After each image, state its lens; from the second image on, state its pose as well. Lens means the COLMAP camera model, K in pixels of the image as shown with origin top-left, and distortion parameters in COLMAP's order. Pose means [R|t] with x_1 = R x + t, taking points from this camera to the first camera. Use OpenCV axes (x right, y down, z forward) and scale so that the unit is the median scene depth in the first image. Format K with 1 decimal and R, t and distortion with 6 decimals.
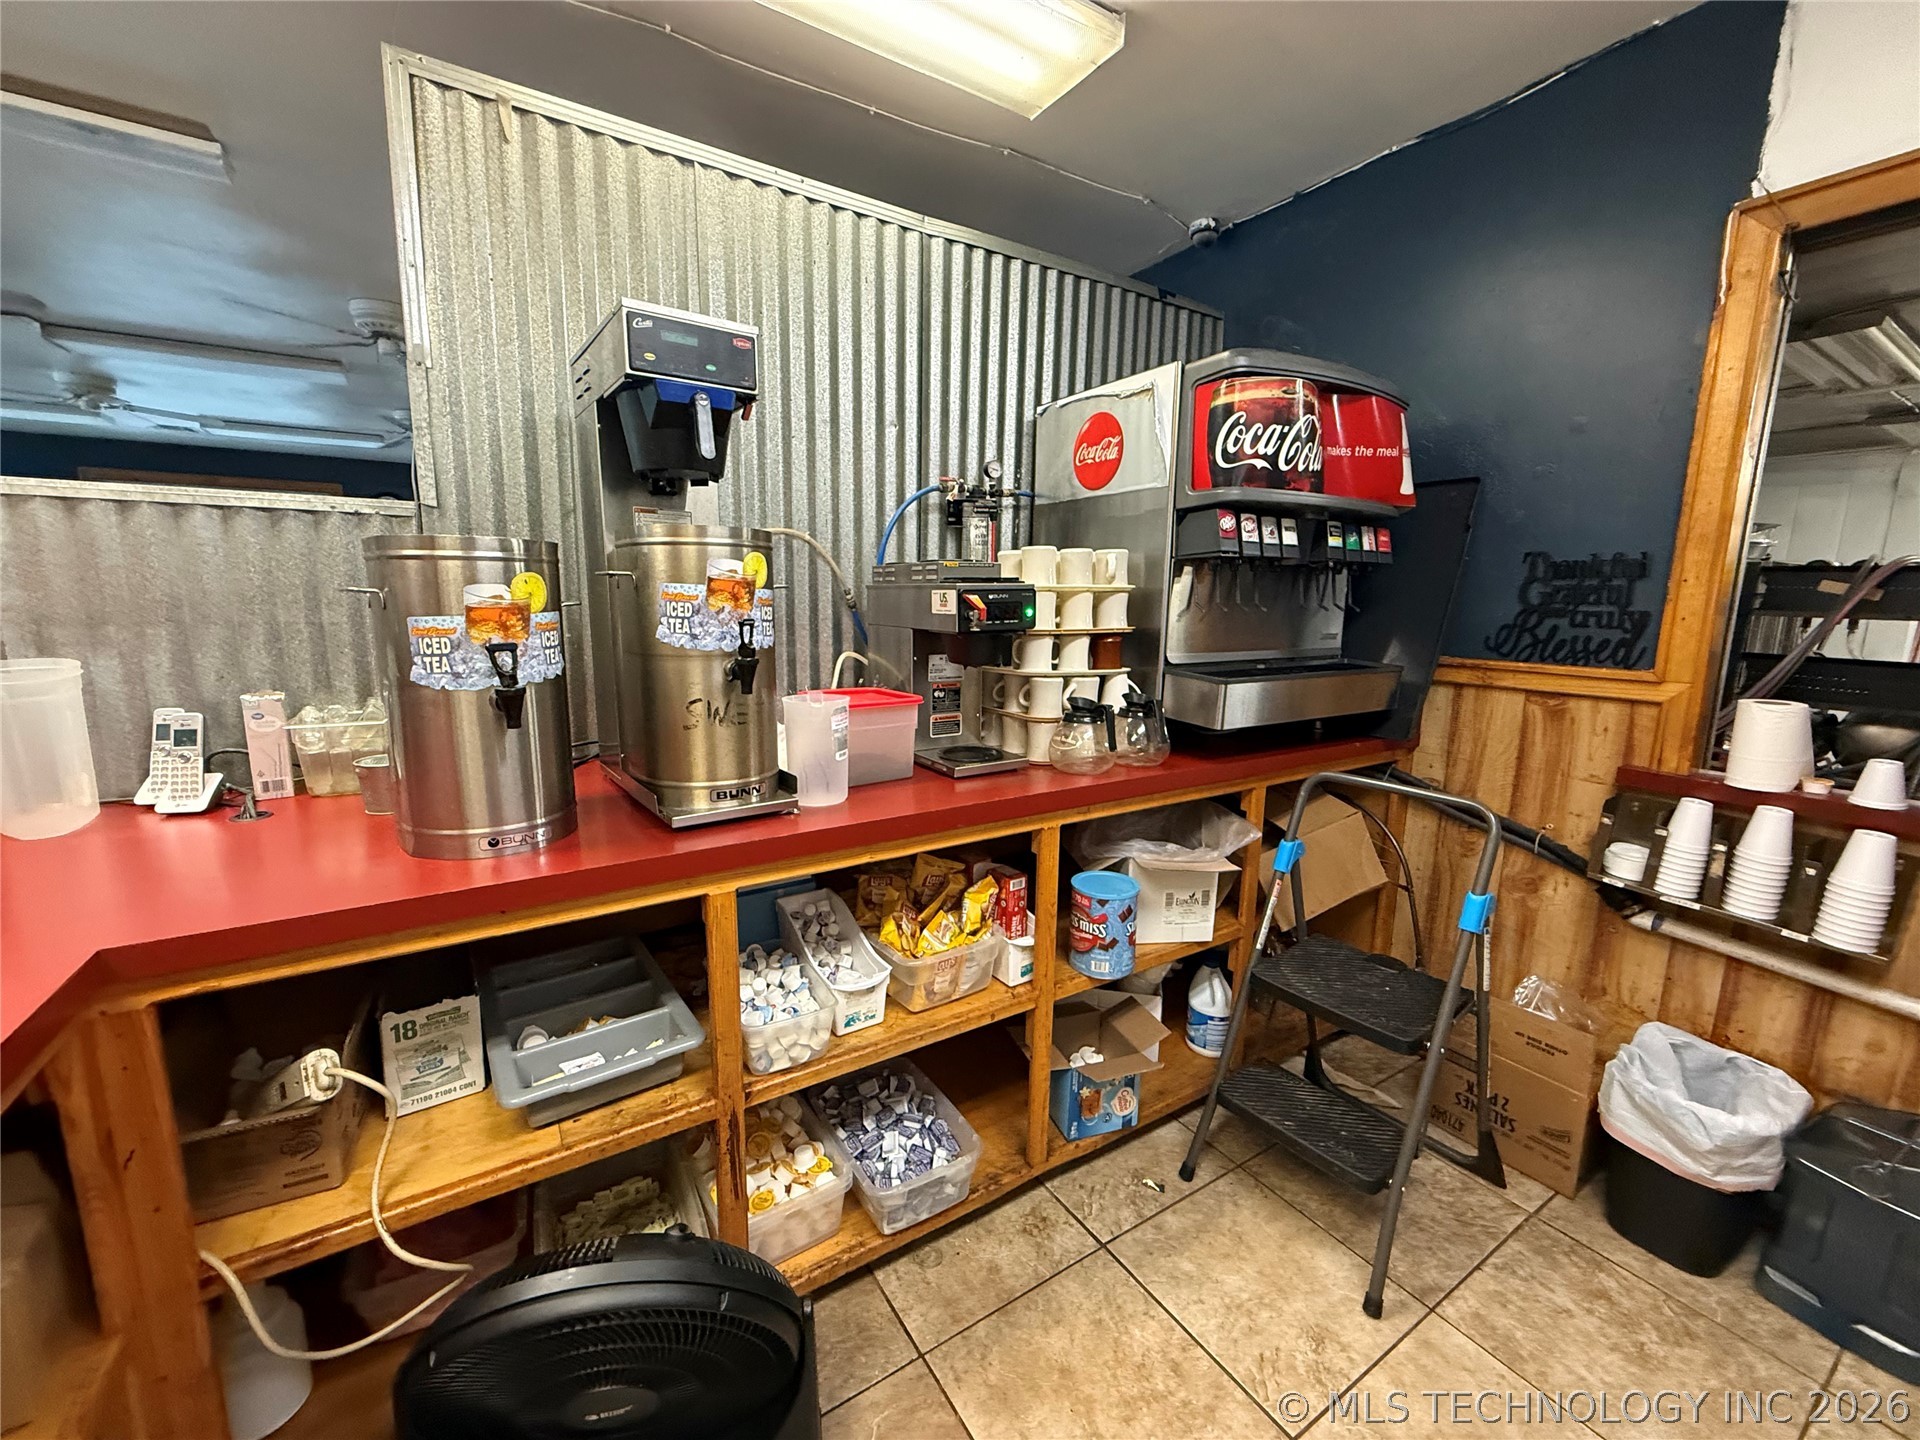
lens RADIAL K [[762.8, 0, 955.9], [0, 762.8, 723.9], [0, 0, 1]] dist [0.000080, -0.000076]
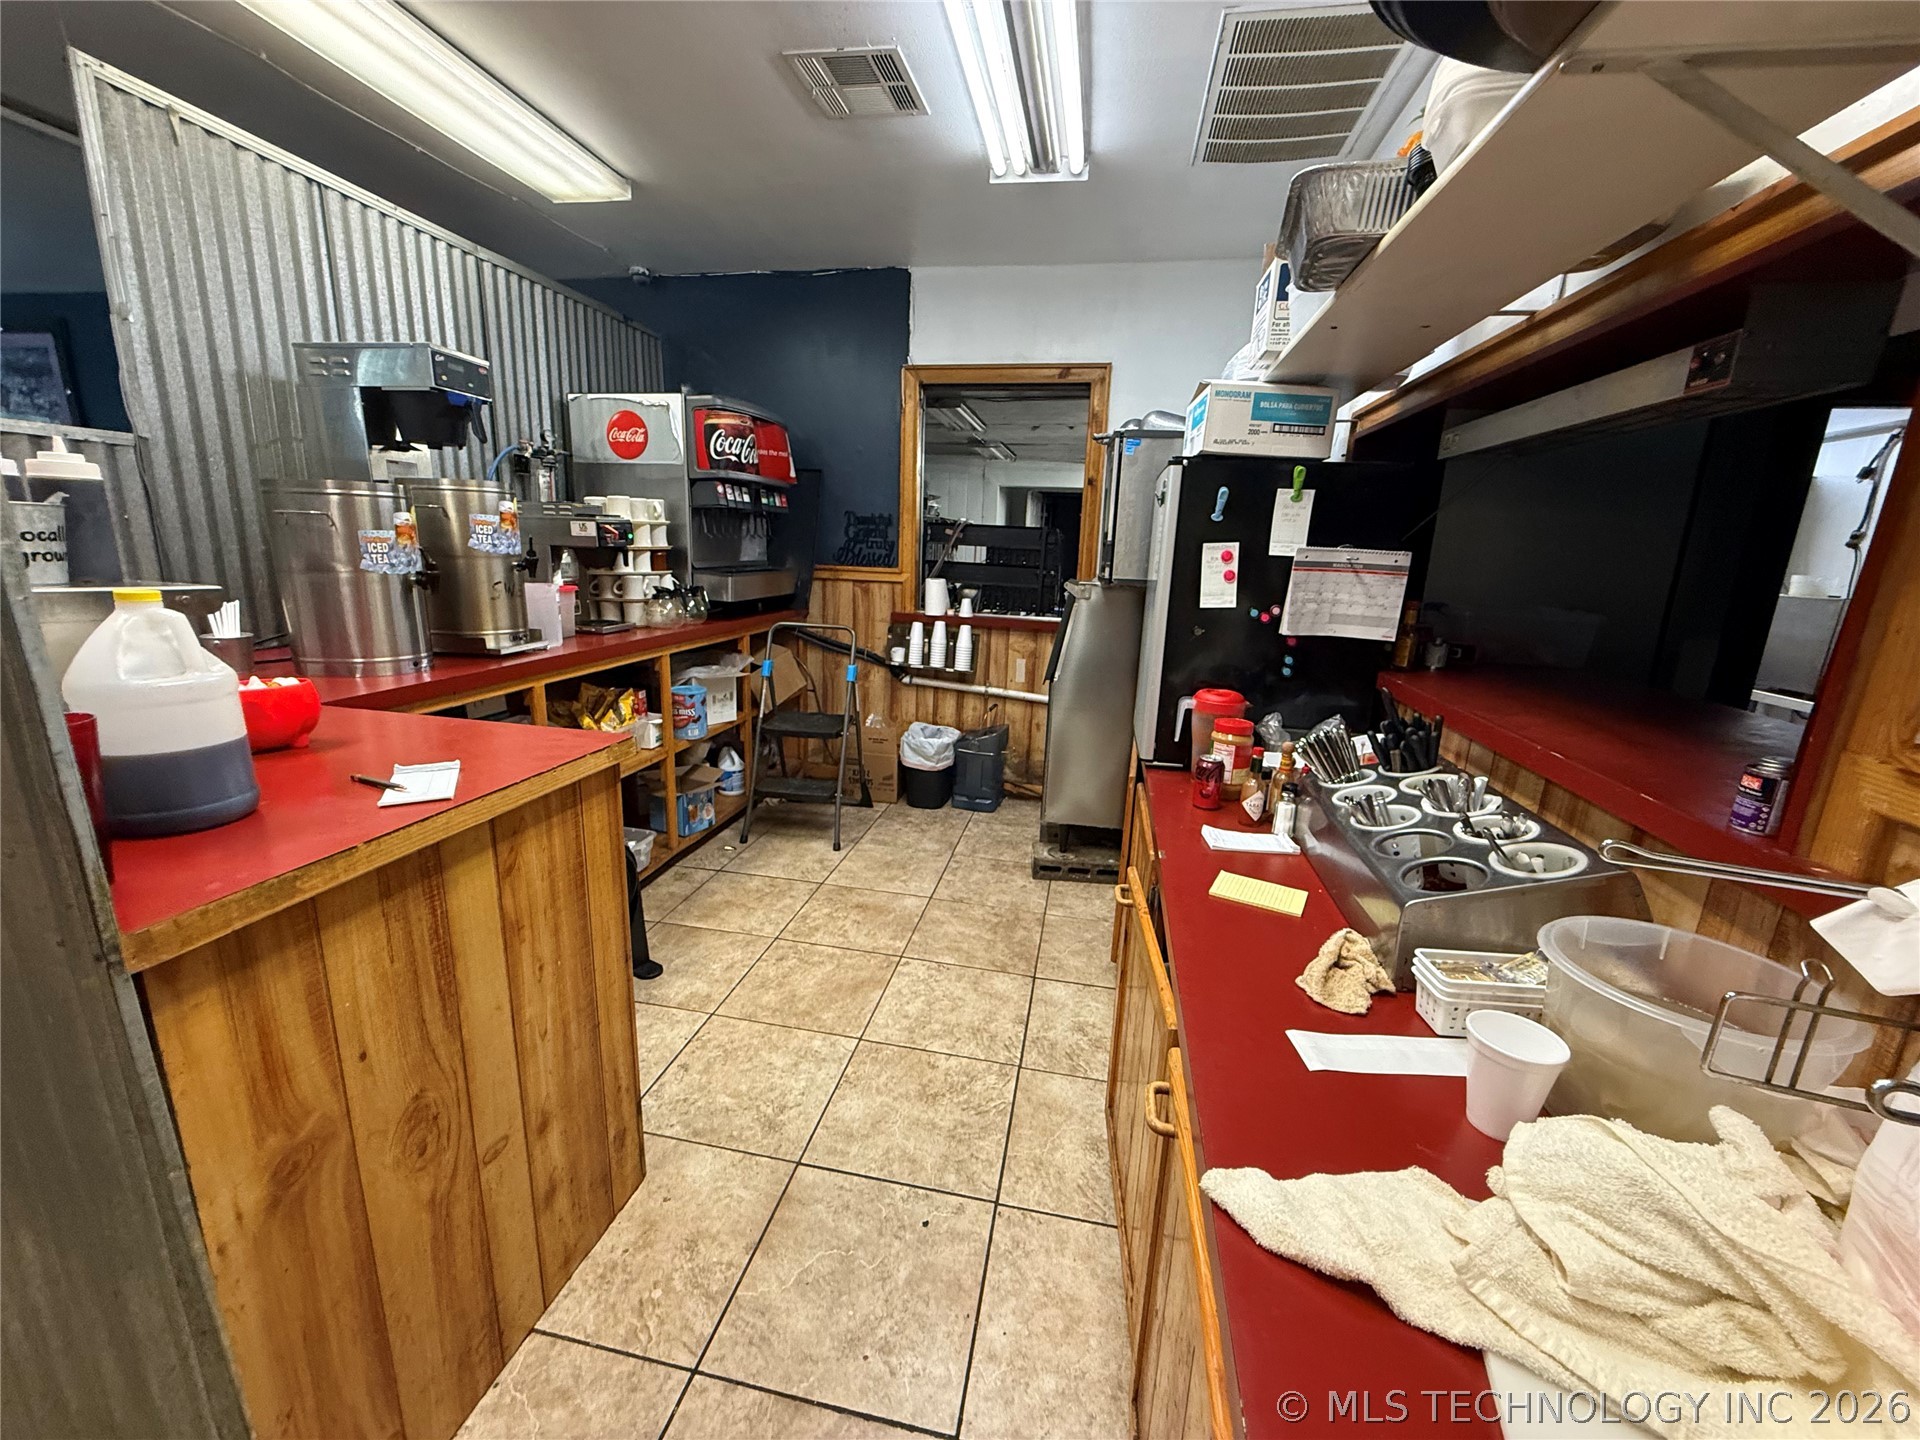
lens RADIAL K [[762.8, 0, 955.9], [0, 762.8, 723.9], [0, 0, 1]] dist [0.000080, -0.000076]
pose [[0.684540, -0.156069, 0.712072, -0.647146], [0.095228, 0.987588, 0.124910, 0.120600], [-0.722728, -0.017696, 0.690906, -0.689692]]
